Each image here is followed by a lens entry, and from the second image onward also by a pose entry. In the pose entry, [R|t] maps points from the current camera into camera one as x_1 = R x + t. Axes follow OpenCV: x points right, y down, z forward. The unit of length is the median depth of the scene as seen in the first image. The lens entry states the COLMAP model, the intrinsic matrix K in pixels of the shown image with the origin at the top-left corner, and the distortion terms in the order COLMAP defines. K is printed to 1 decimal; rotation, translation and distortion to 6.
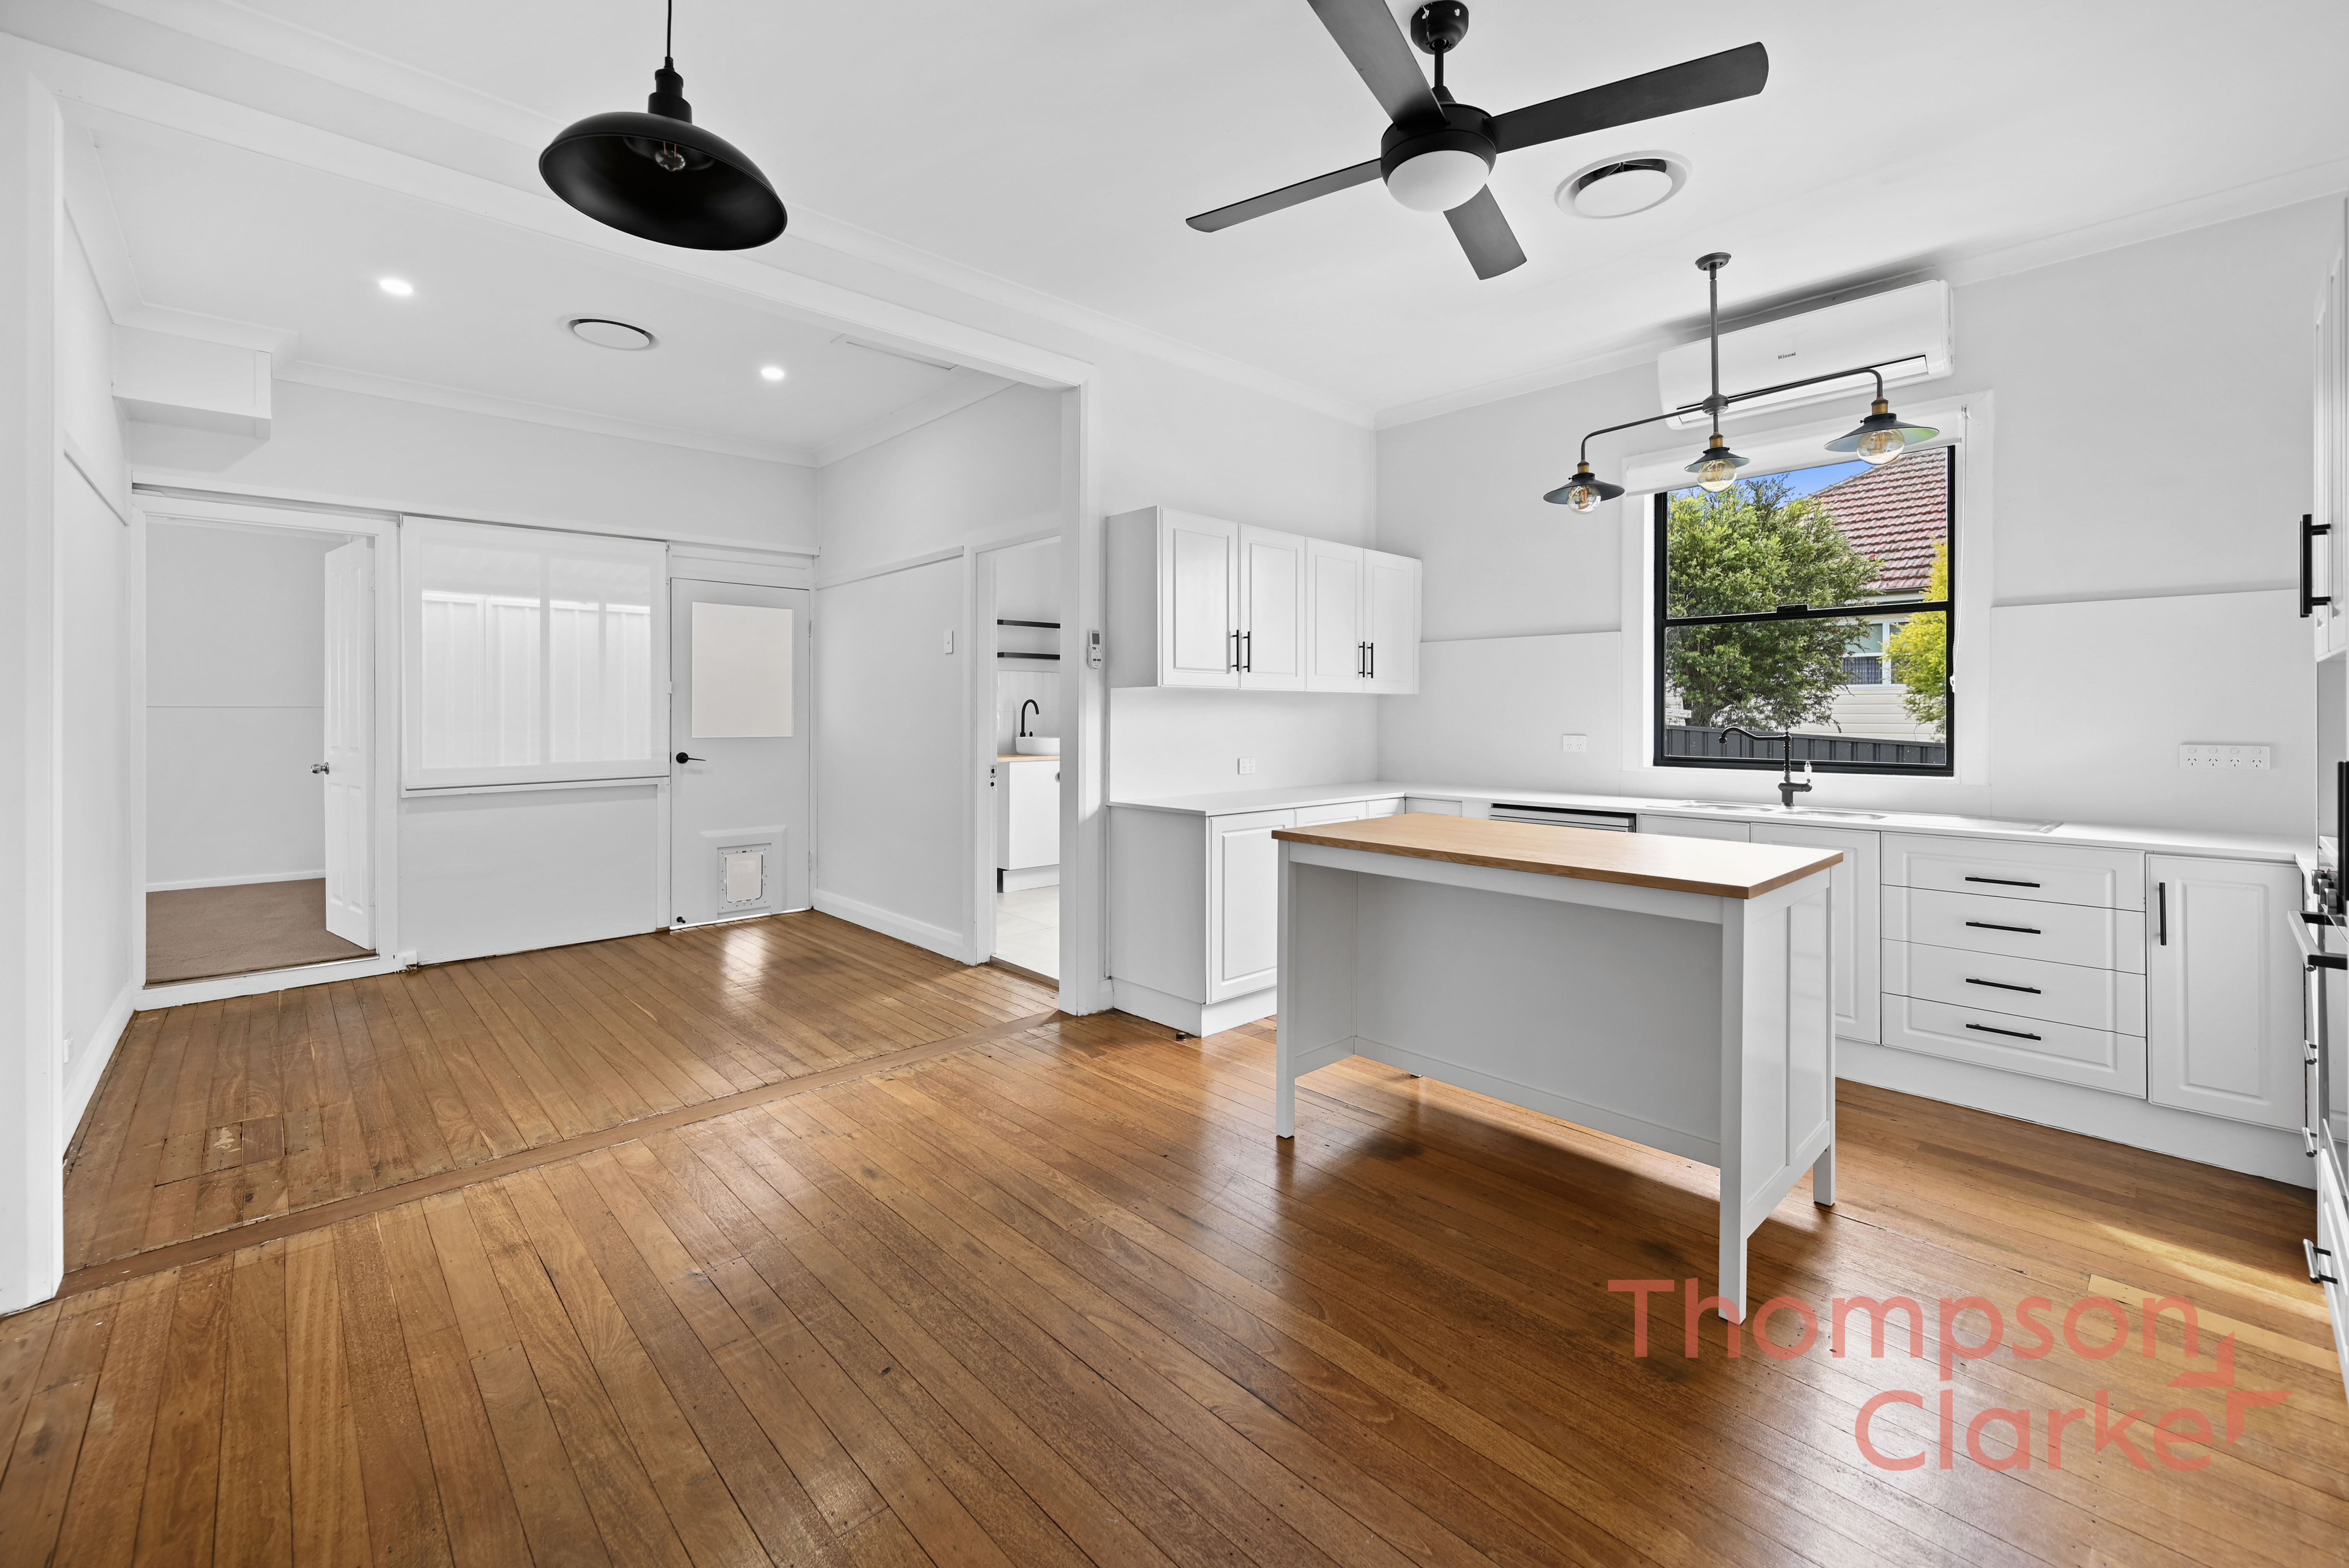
lens RADIAL K [[971.0, 0, 1150.2], [0, 971.0, 710.2], [0, 0, 1]] dist [-0.001030, 0.000659]
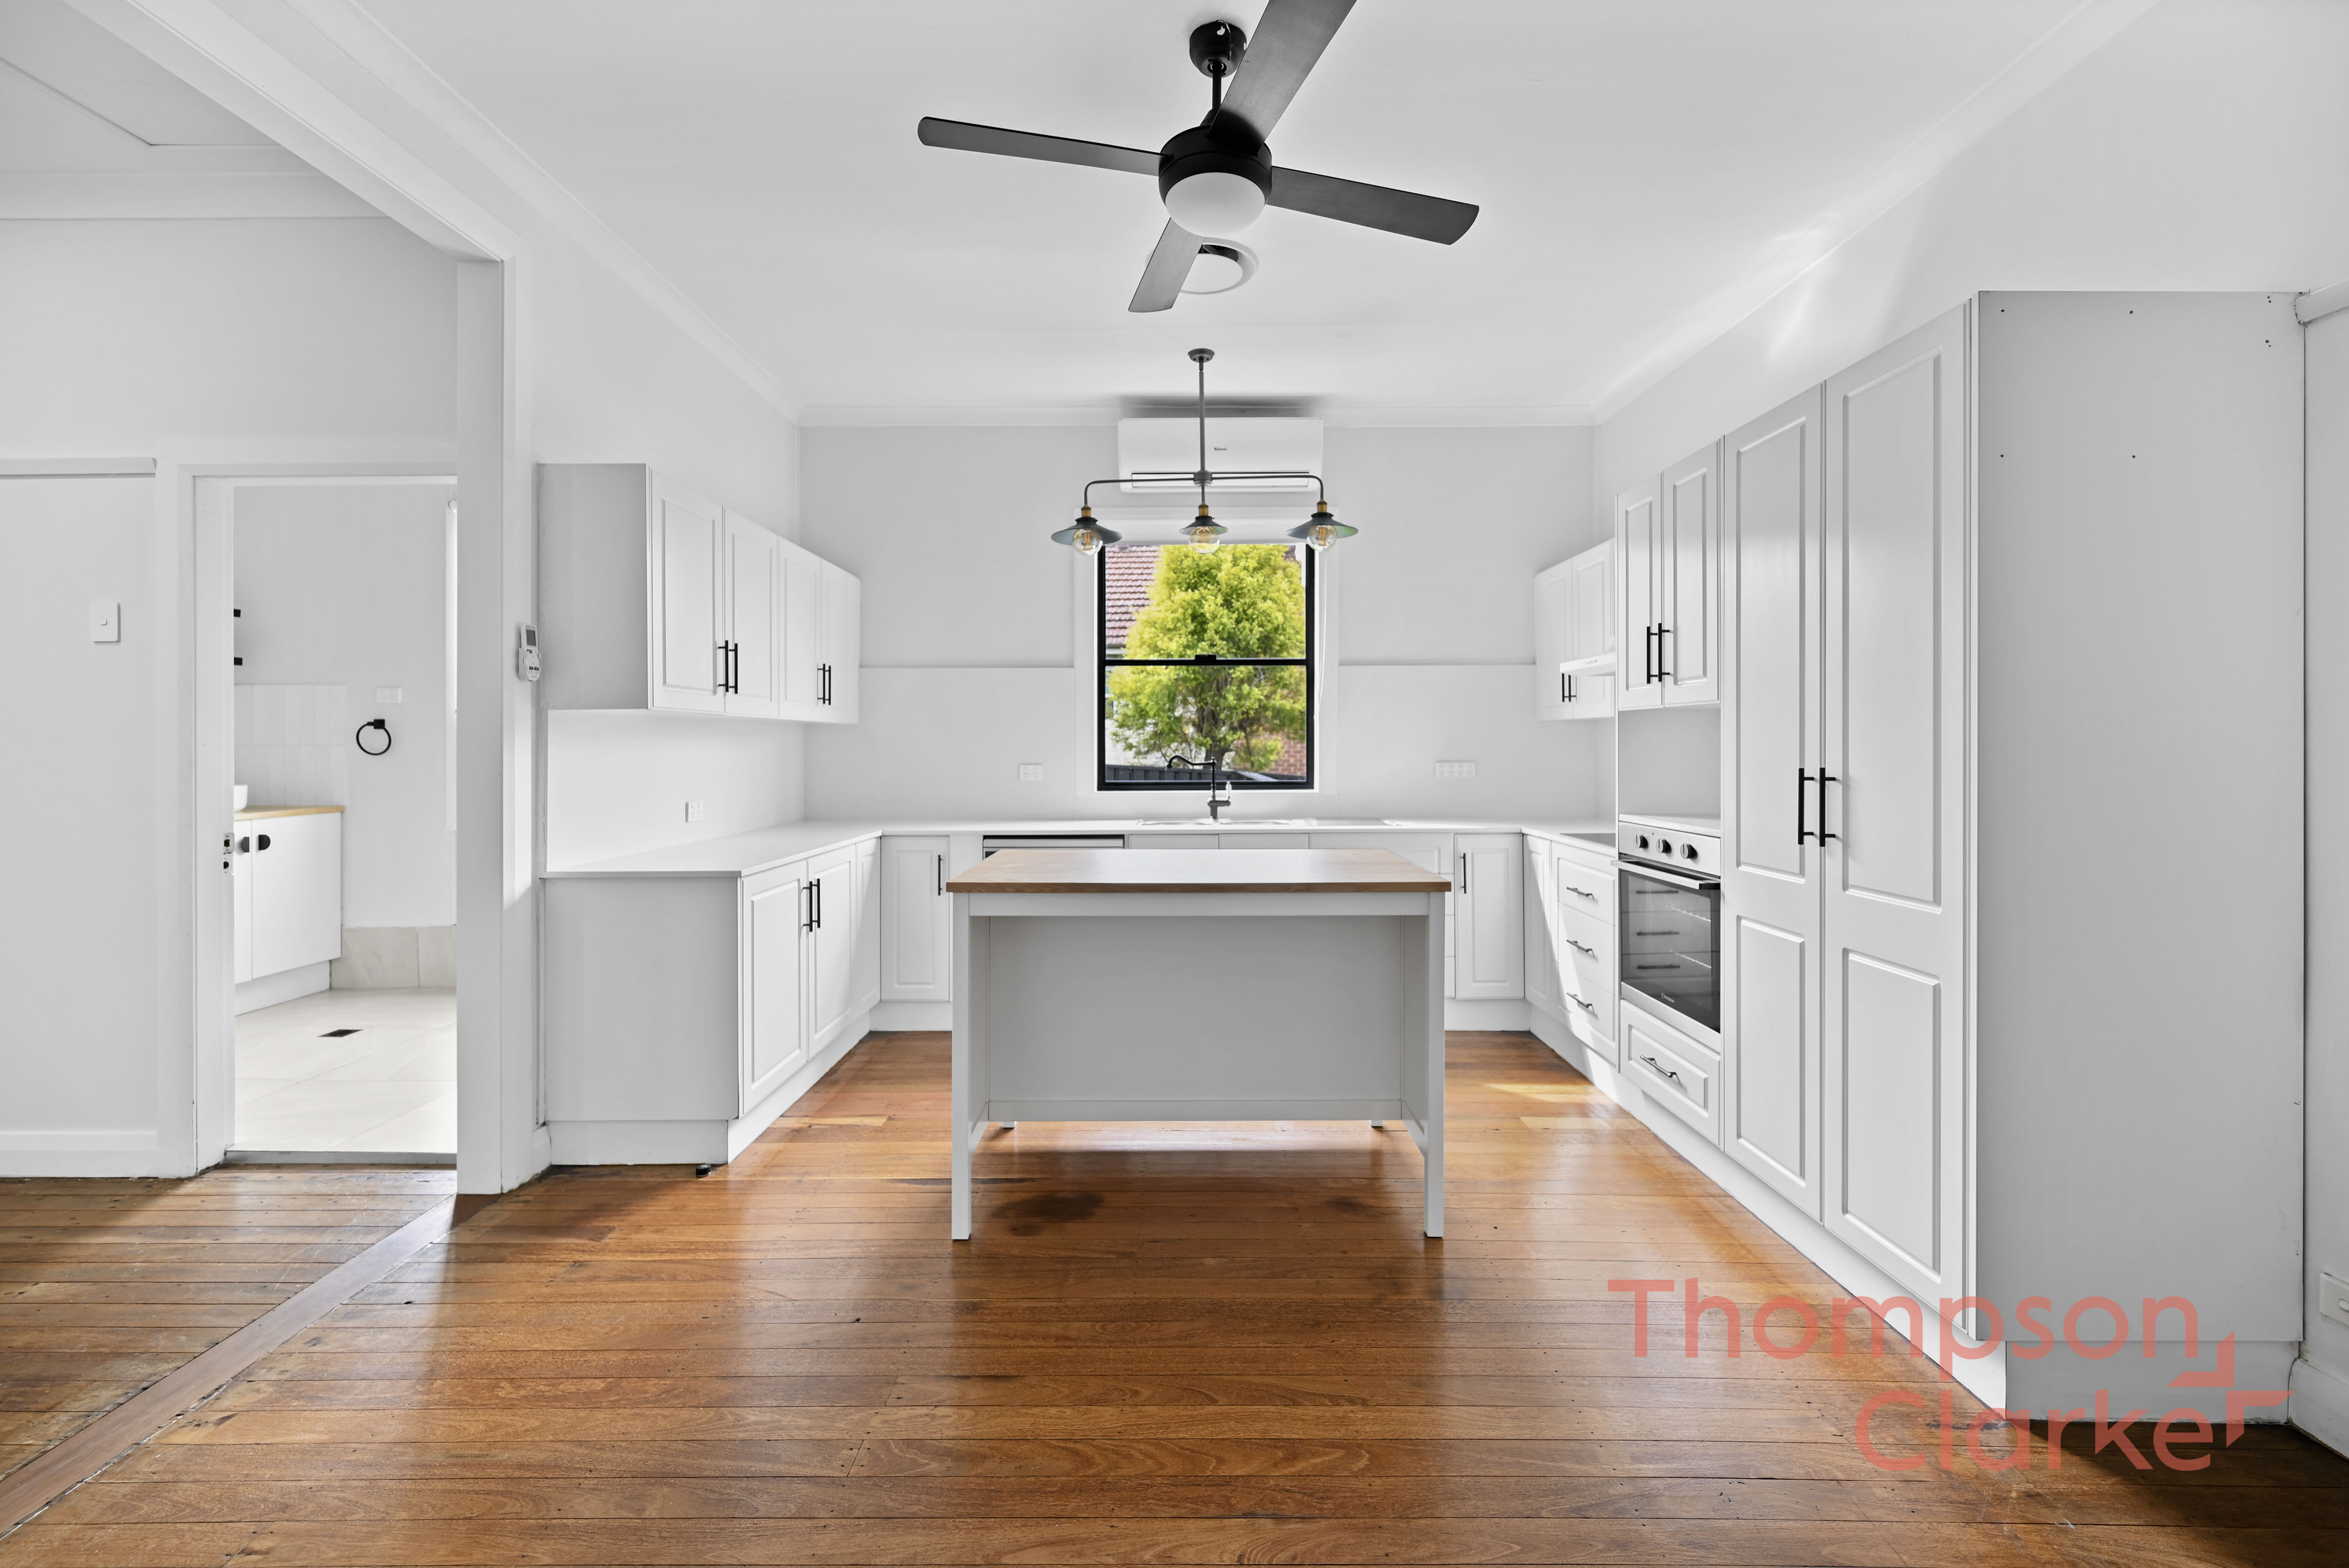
lens RADIAL K [[971.0, 0, 1170.9], [0, 971.0, 744.4], [0, 0, 1]] dist [-0.001030, 0.000659]
pose [[0.678264, -0.004448, 0.734805, -0.276420], [0.002353, 0.999990, 0.003881, 0.000455], [-0.734815, -0.000903, 0.678267, 0.216066]]
